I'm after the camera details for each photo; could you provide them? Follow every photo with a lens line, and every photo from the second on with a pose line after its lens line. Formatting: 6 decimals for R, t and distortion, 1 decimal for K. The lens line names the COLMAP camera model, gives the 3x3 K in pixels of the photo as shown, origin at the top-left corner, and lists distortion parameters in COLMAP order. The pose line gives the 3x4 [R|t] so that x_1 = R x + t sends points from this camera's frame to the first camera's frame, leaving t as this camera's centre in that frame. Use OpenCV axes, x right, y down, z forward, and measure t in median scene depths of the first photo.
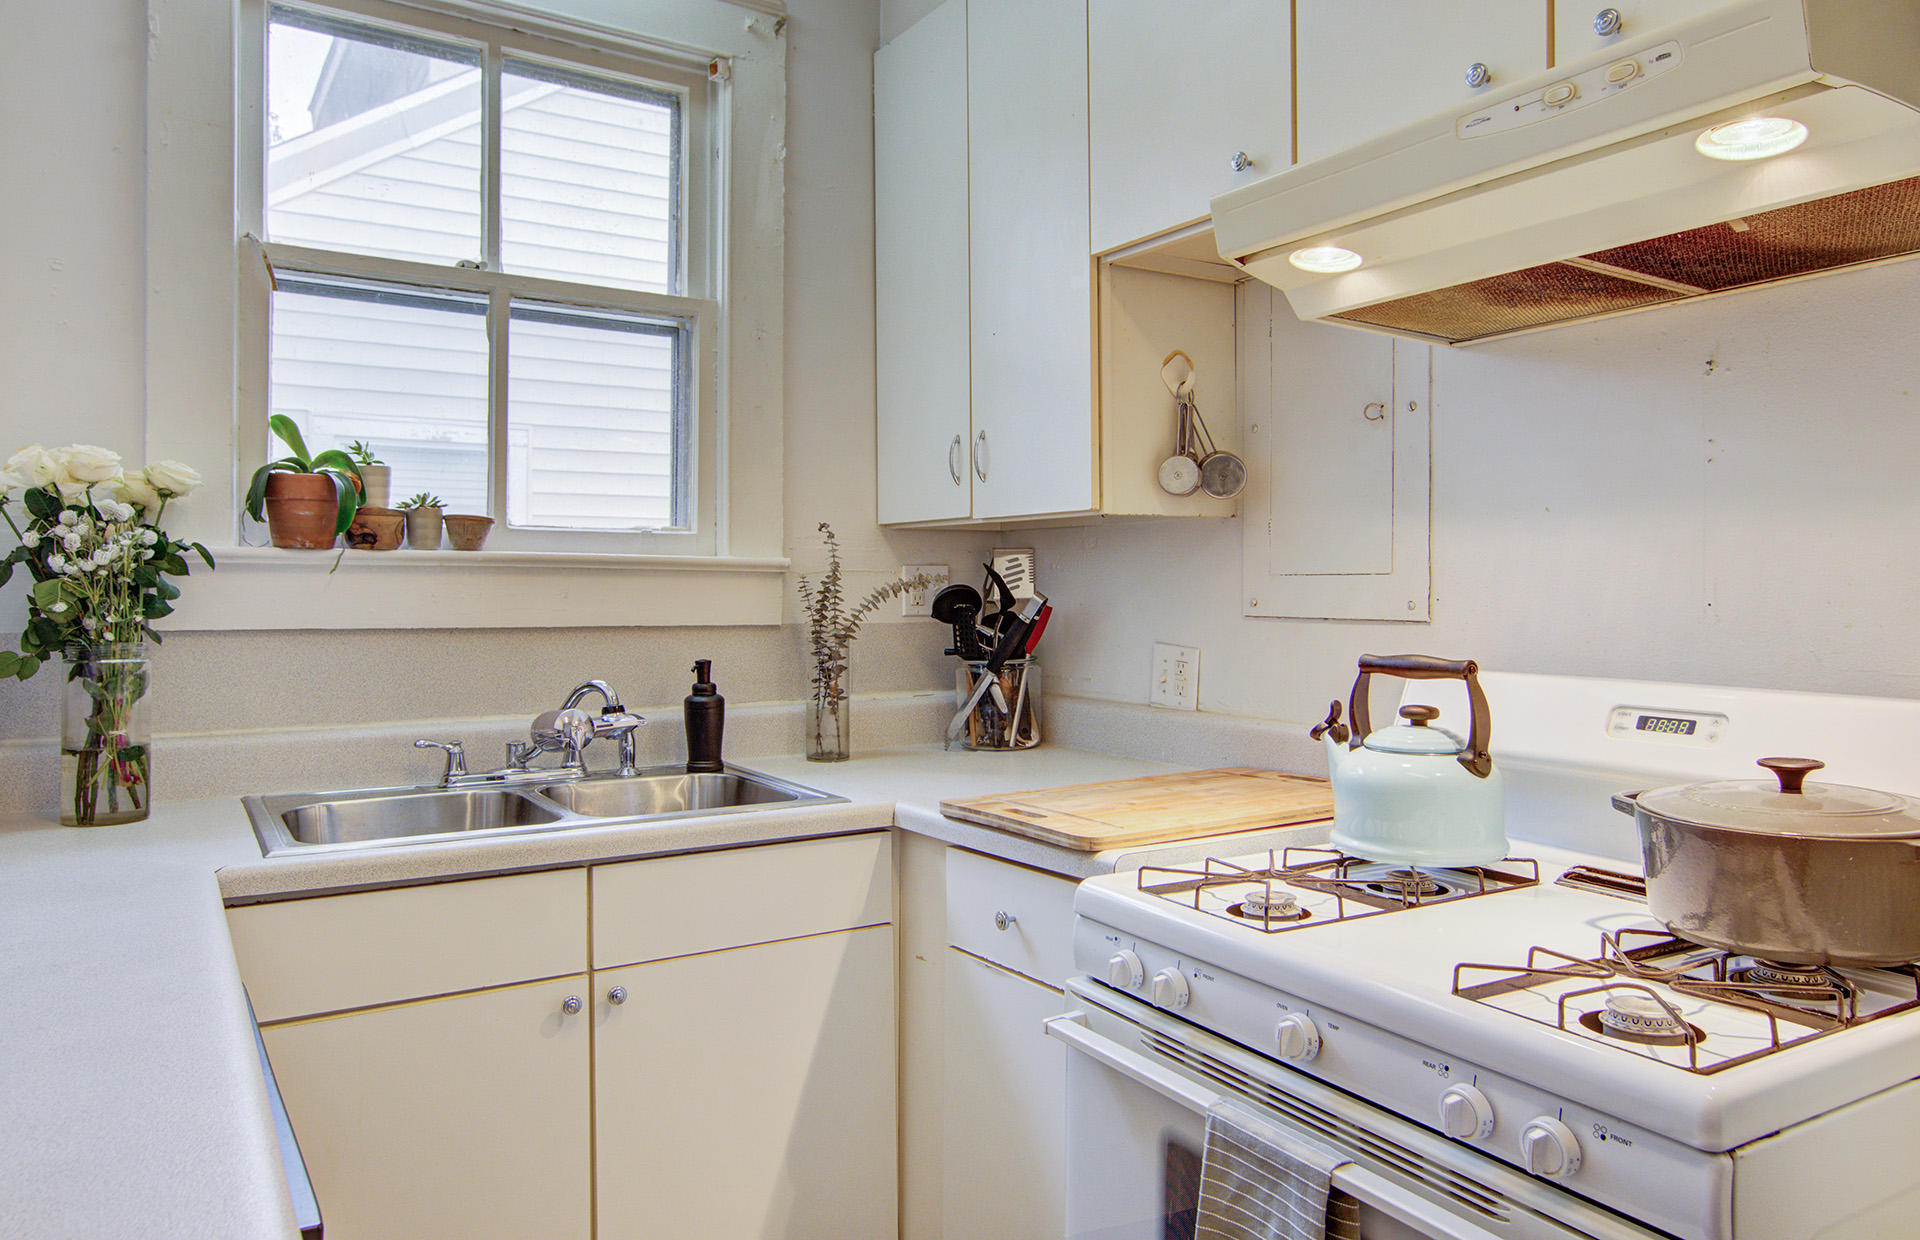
lens RADIAL K [[1307.0, 0, 963.0], [0, 1307.0, 582.8], [0, 0, 1]] dist [-0.008188, 0.008947]
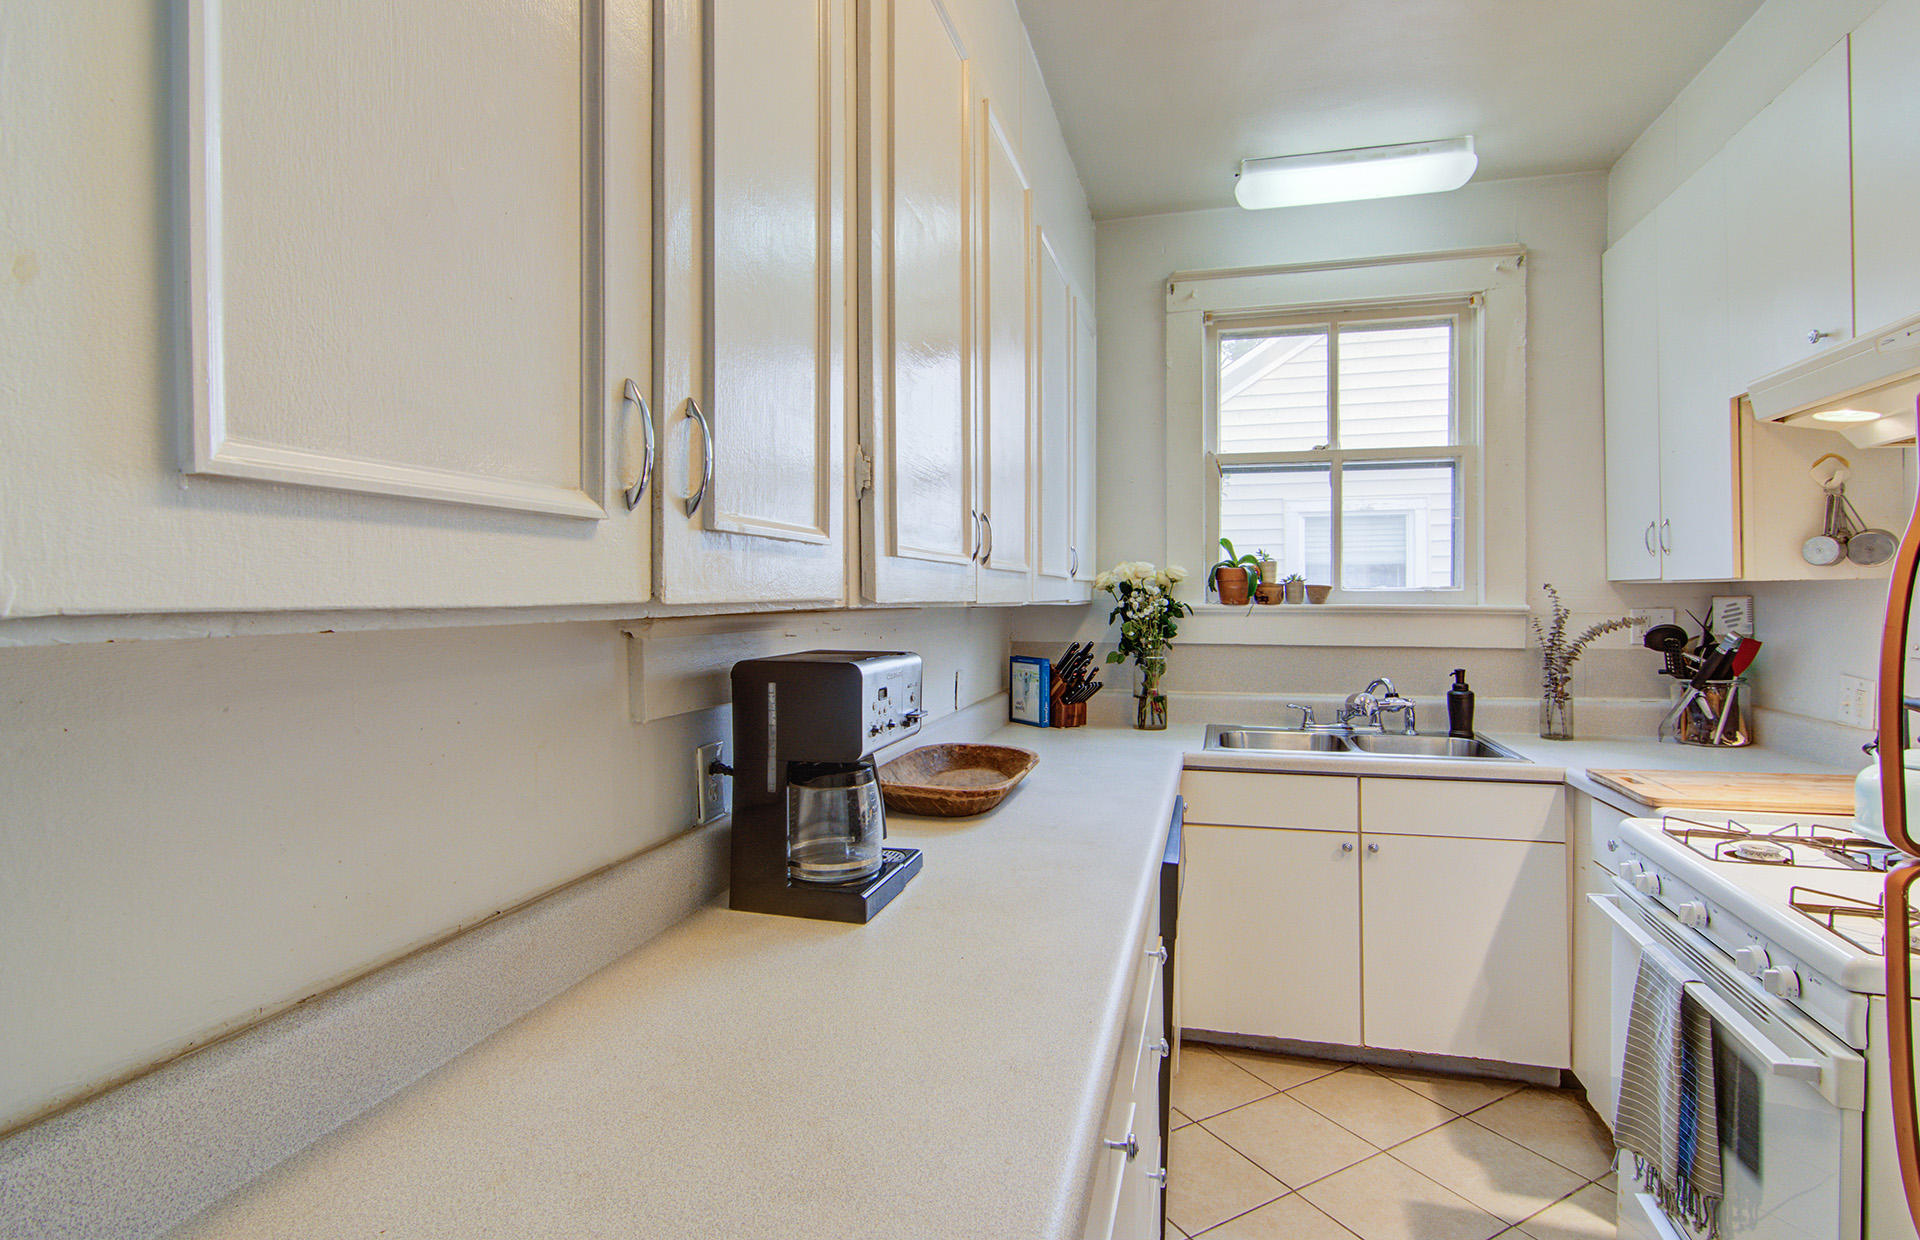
lens RADIAL K [[950.5, 0, 961.1], [0, 950.5, 607.3], [0, 0, 1]] dist [-0.004738, 0.003771]
pose [[0.679337, 0.005264, -0.733807, 0.279682], [0.006838, 0.999885, 0.013503, -0.043692], [0.733794, -0.014191, 0.679224, -0.300938]]
